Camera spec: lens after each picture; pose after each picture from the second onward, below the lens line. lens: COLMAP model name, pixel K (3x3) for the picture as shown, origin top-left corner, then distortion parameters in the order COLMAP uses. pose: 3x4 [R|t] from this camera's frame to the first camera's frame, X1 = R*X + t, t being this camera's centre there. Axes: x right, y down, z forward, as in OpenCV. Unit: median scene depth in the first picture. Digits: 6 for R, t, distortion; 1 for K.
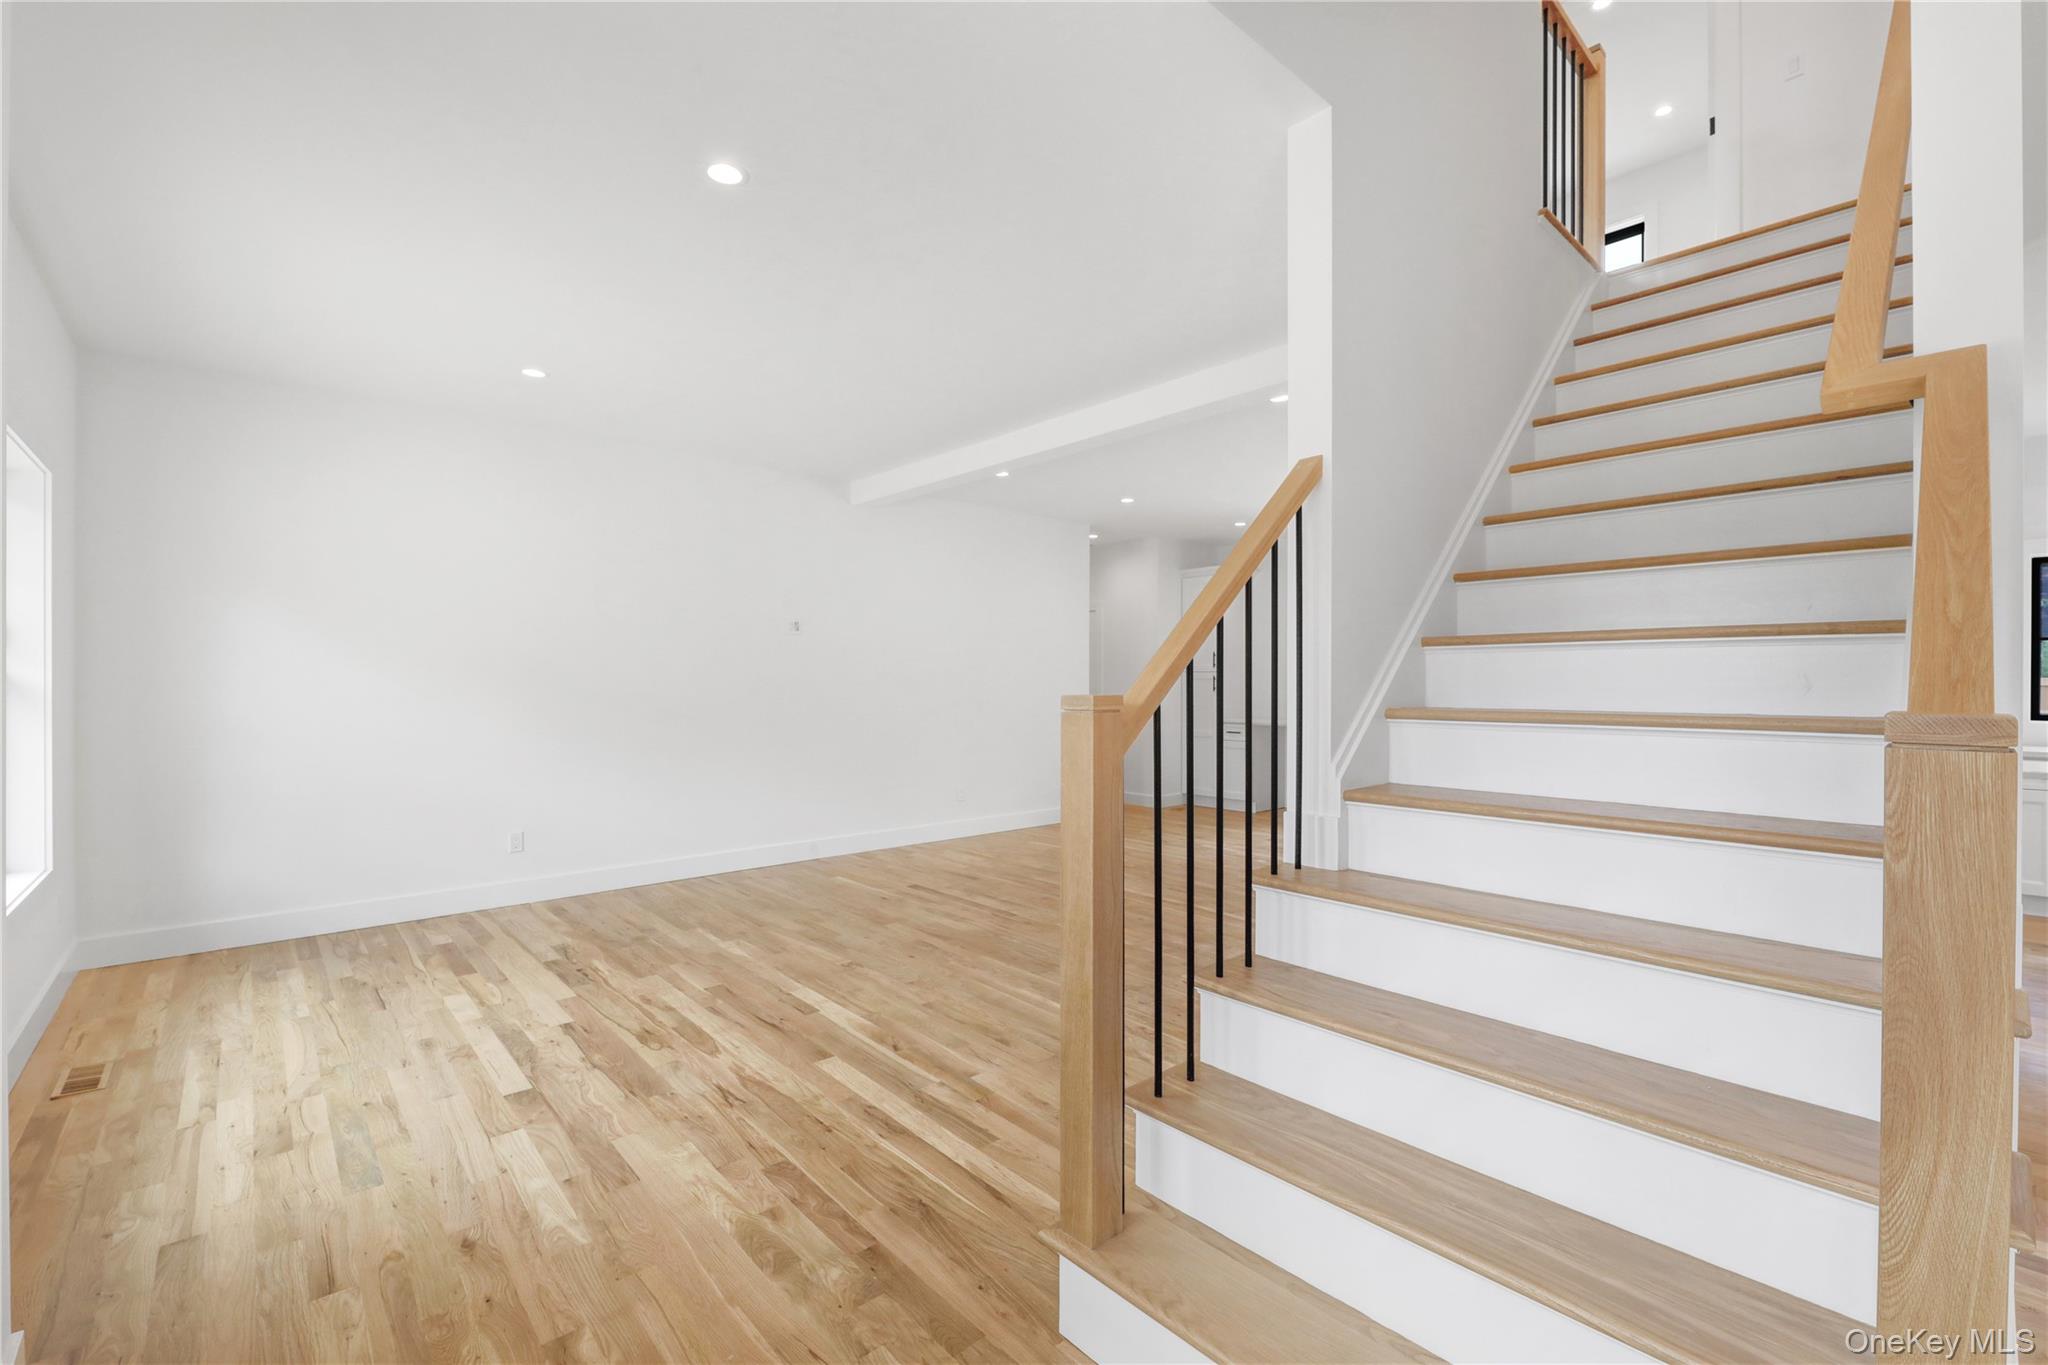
lens RADIAL K [[888.3, 0, 1015.6], [0, 888.3, 678.4], [0, 0, 1]] dist [-0.001554, -0.000107]
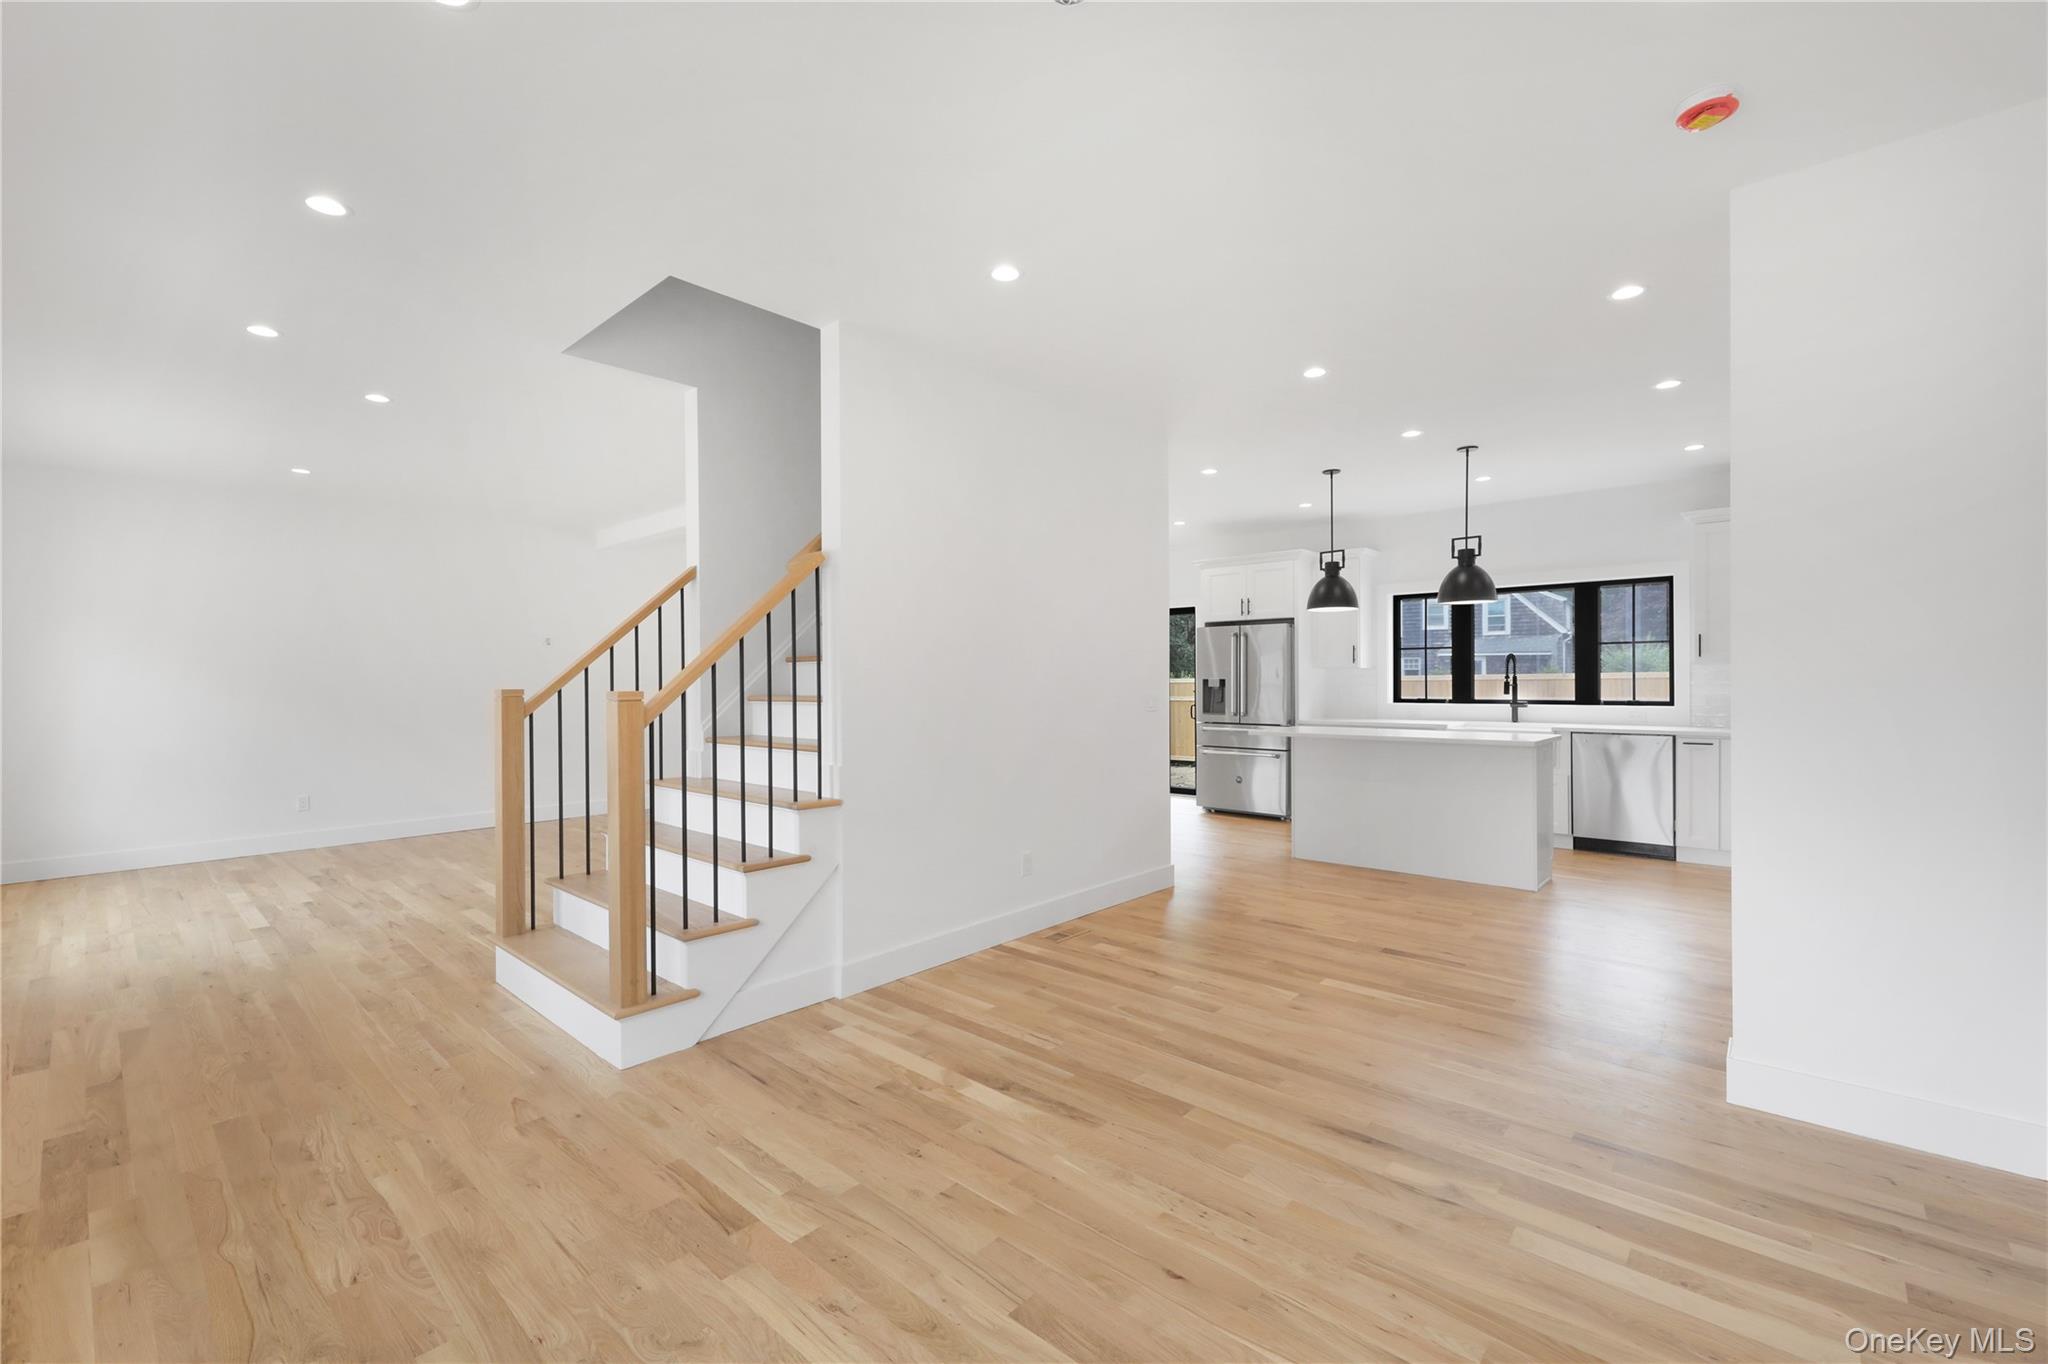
lens RADIAL K [[867.5, 0, 1024.0], [0, 867.5, 682.0], [0, 0, 1]] dist [-0.001250, -0.000567]
pose [[0.993749, -0.007150, 0.111410, 0.556845], [0.006724, 0.999969, 0.004195, 0.001662], [-0.111437, -0.003420, 0.993766, -0.631725]]
